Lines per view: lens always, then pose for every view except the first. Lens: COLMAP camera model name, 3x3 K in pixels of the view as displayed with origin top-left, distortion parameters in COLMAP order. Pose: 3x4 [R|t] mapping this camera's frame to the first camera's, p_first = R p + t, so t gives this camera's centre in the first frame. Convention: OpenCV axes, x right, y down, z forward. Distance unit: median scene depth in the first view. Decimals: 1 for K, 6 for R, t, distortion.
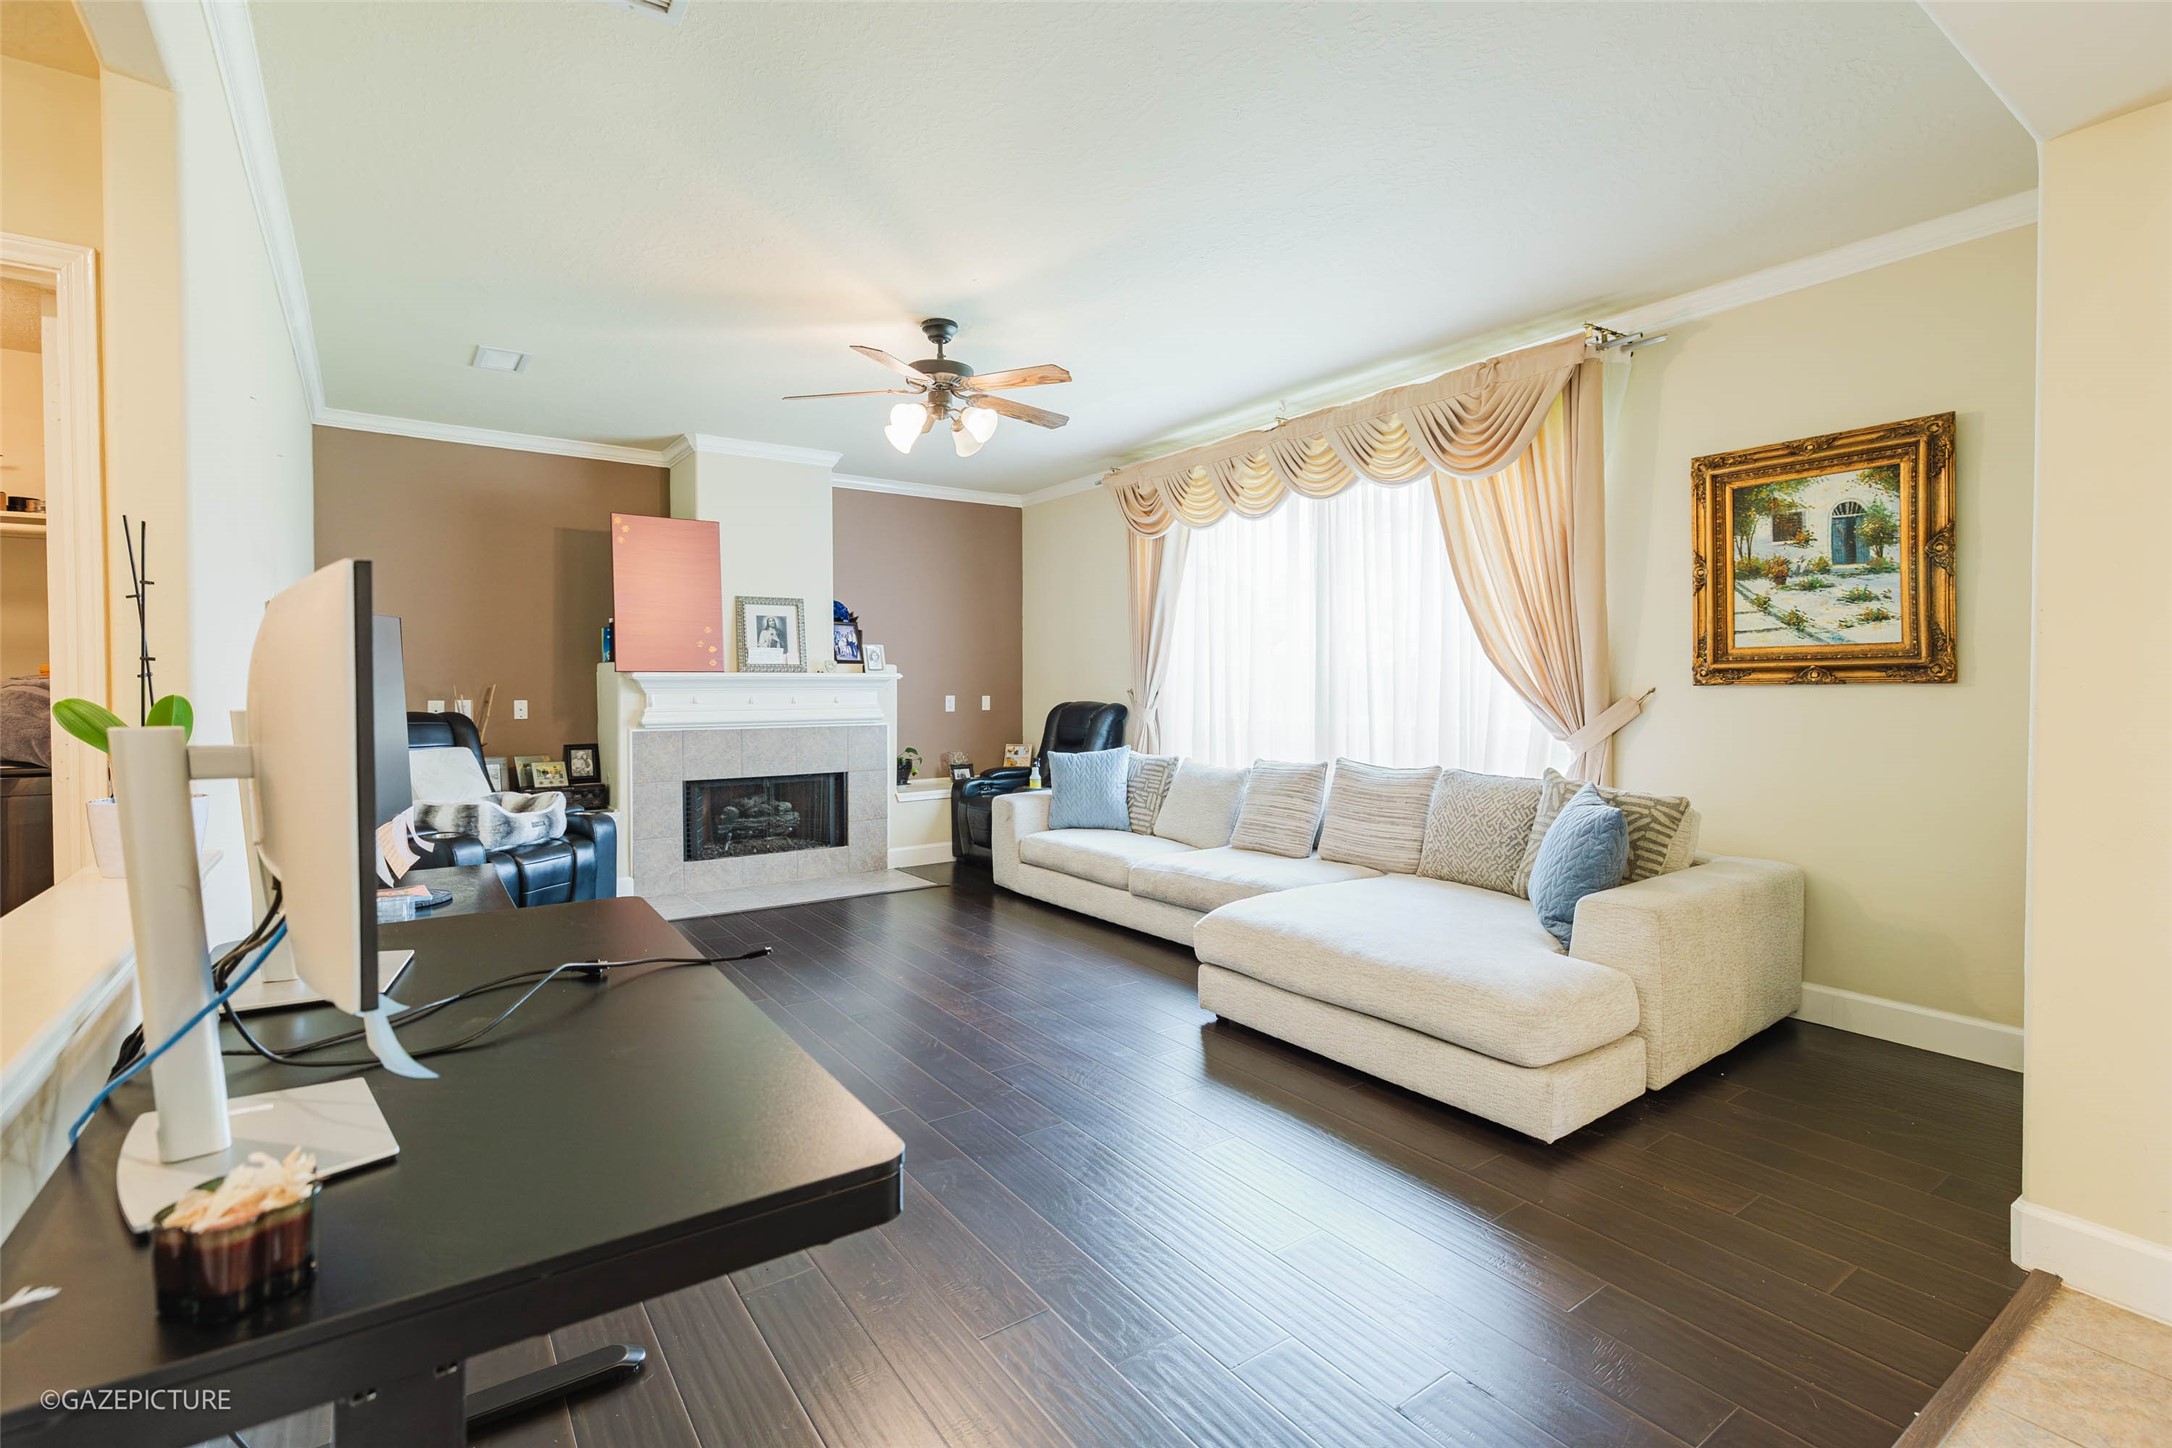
lens RADIAL K [[980.6, 0, 1062.5], [0, 980.6, 689.8], [0, 0, 1]] dist [0.005356, -0.000537]
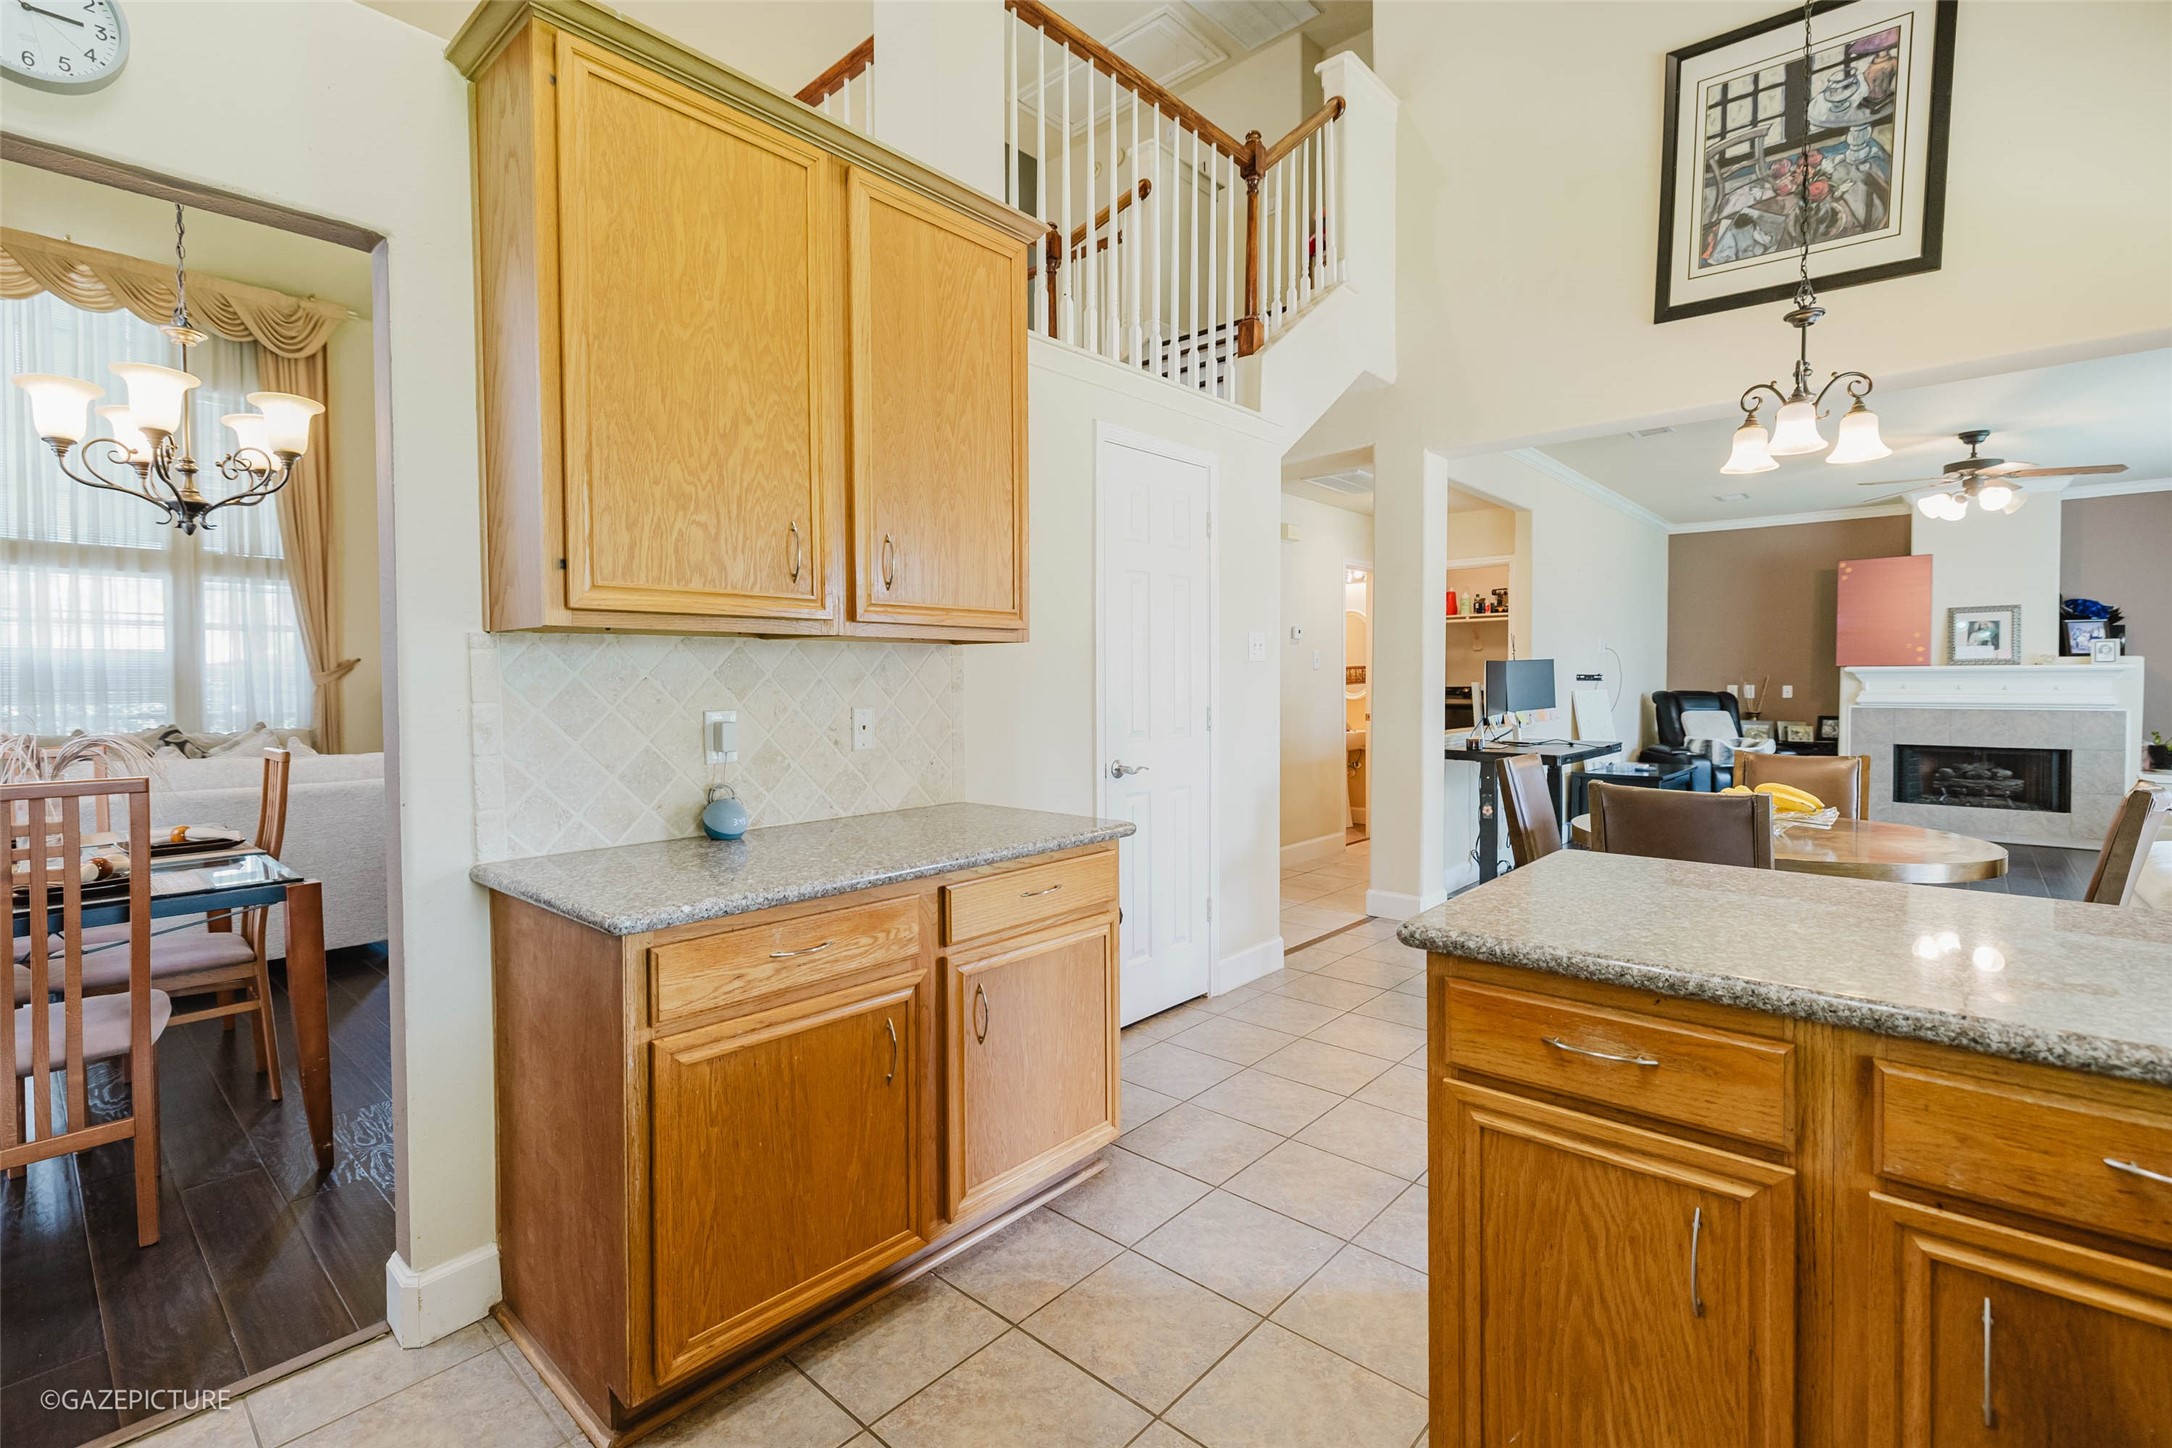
lens RADIAL K [[980.6, 0, 1083.7], [0, 980.6, 709.8], [0, 0, 1]] dist [0.005356, -0.000537]
pose [[0.245911, 0.032130, -0.968760, 0.663902], [-0.000162, 0.999452, 0.033107, -0.002342], [0.969292, -0.007985, 0.245782, -0.449682]]
